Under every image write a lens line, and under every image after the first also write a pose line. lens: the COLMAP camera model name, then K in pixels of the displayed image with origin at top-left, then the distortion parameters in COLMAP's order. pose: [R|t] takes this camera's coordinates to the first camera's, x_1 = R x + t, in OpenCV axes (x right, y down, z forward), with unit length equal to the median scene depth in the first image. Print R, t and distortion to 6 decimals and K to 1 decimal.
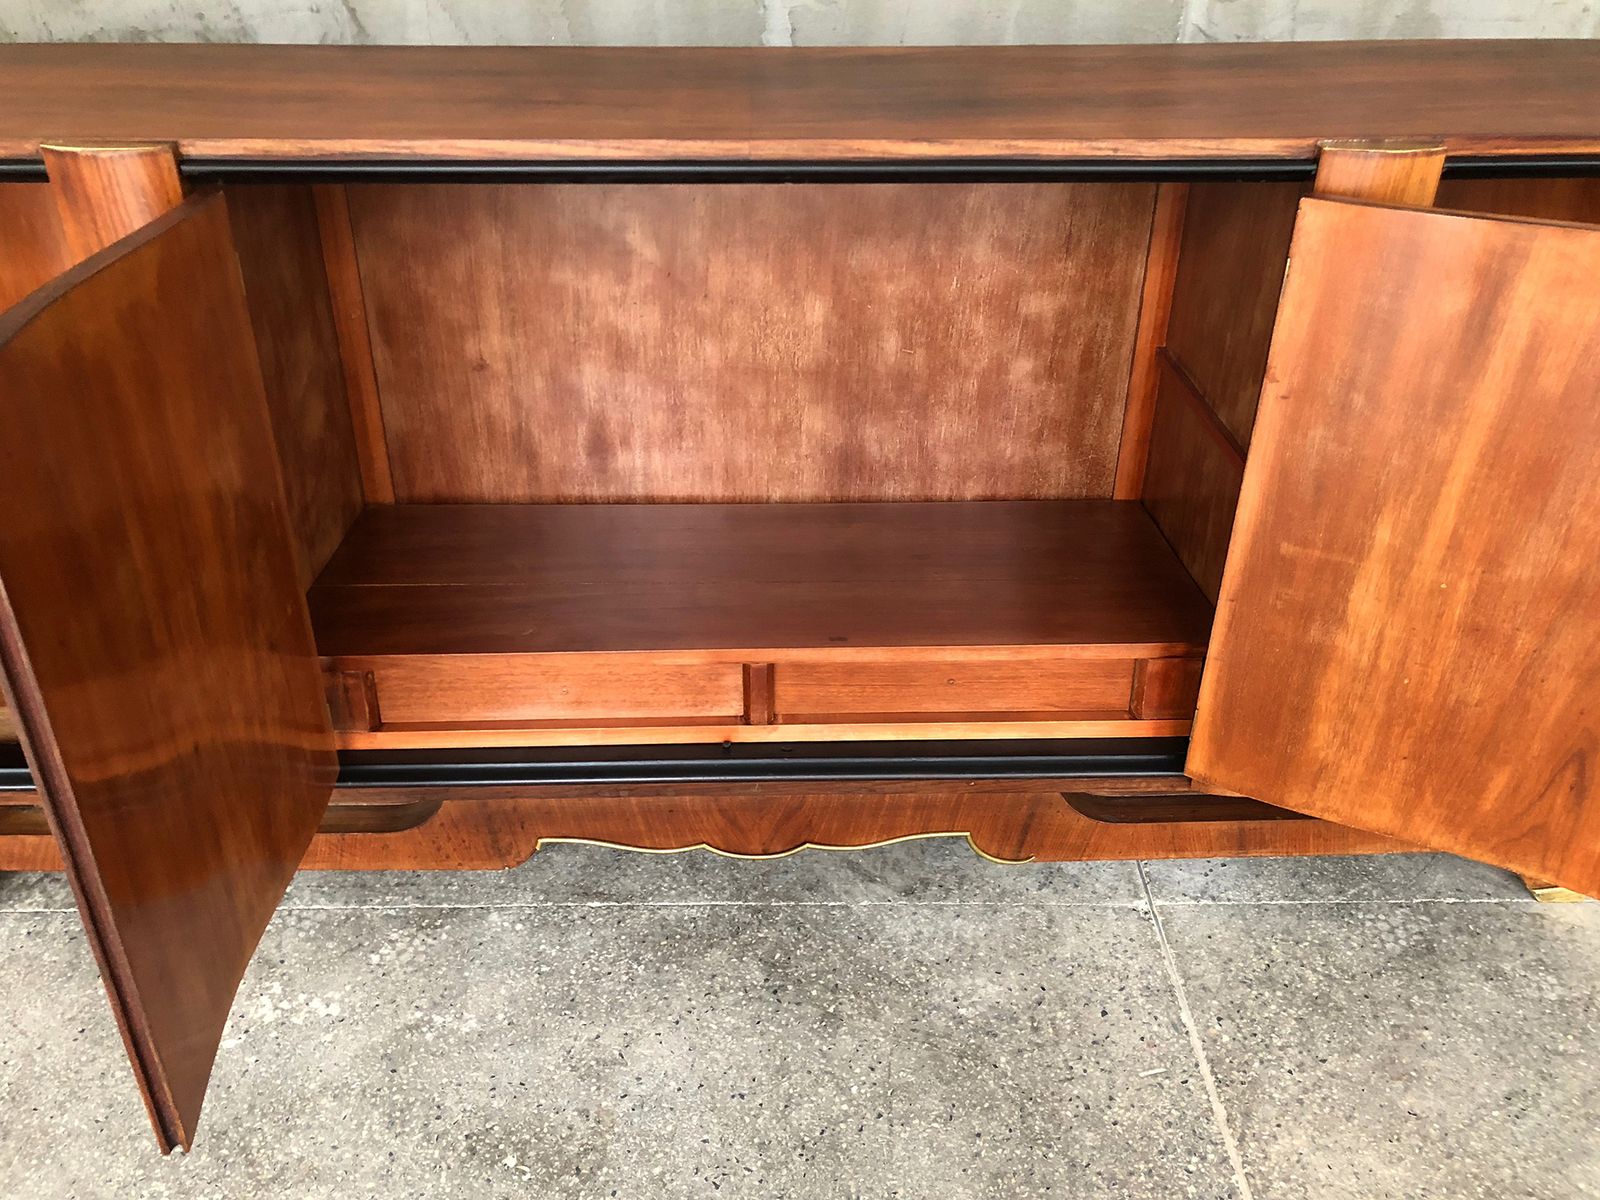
lens RADIAL K [[1327.3, 0, 788.0], [0, 1327.3, 597.4], [0, 0, 1]] dist [0.021470, -0.002614]
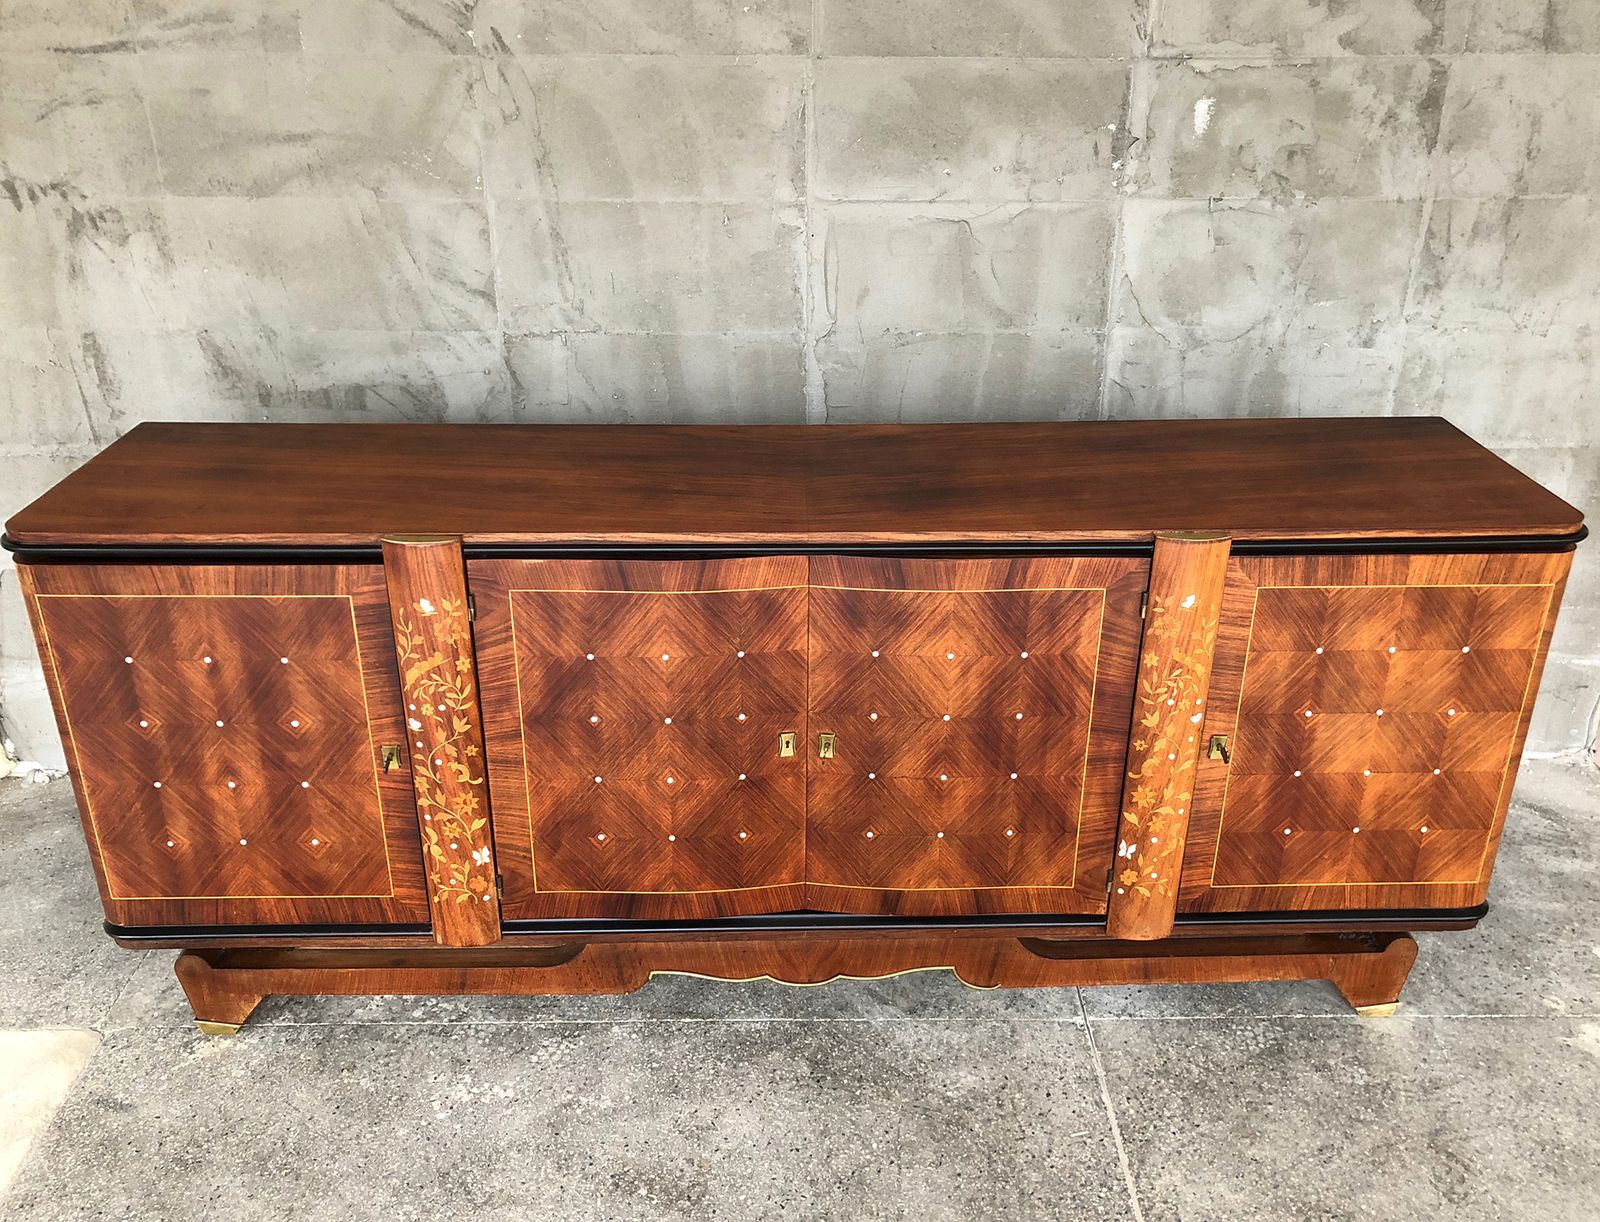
lens RADIAL K [[1361.2, 0, 806.5], [0, 1361.2, 604.6], [0, 0, 1]] dist [0.010057, 0.017235]
pose [[0.999974, 0.000239, 0.007203, -0.032894], [0.000462, 0.995270, -0.097148, -0.068842], [-0.007192, 0.097149, 0.995244, -0.500635]]
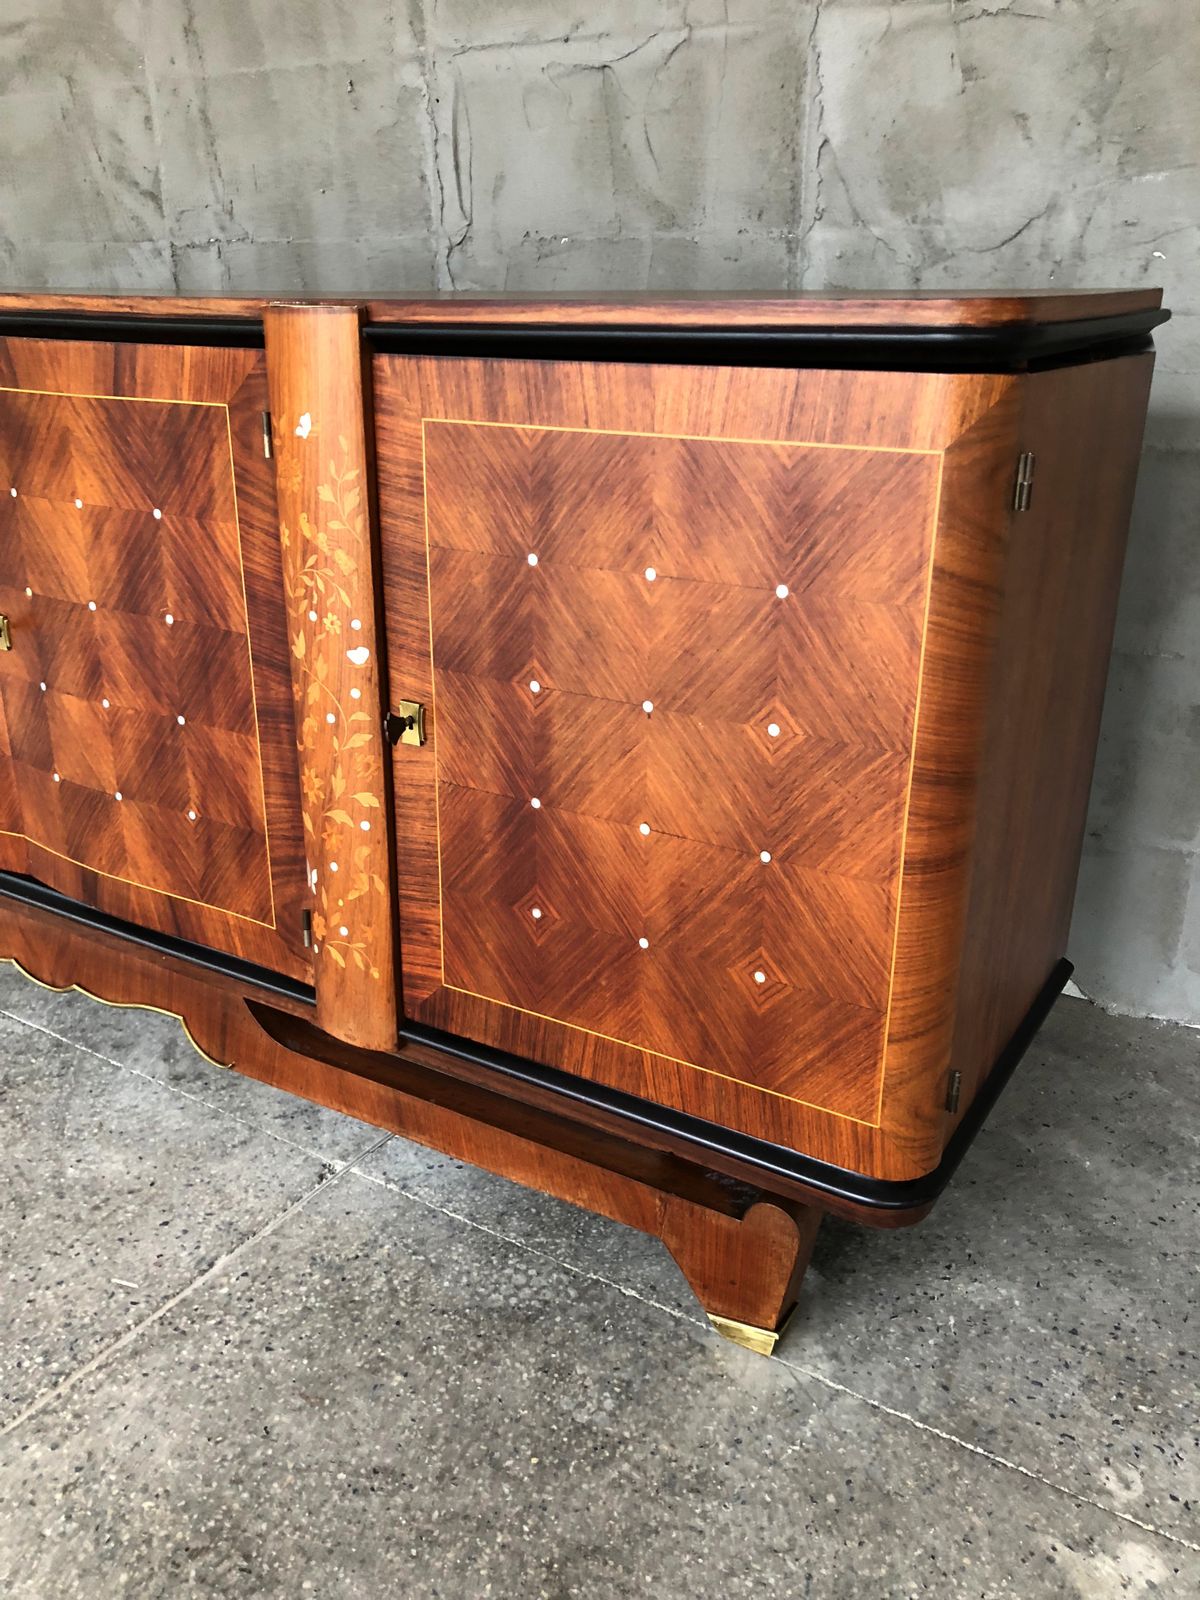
lens RADIAL K [[1307.8, 0, 599.1], [0, 1307.8, 784.1], [0, 0, 1]] dist [0.024626, -0.011810]
pose [[0.840367, 0.192889, -0.506534, 0.889108], [-0.278678, 0.955314, -0.098557, 0.021202], [0.464889, 0.223984, 0.856569, 0.273606]]
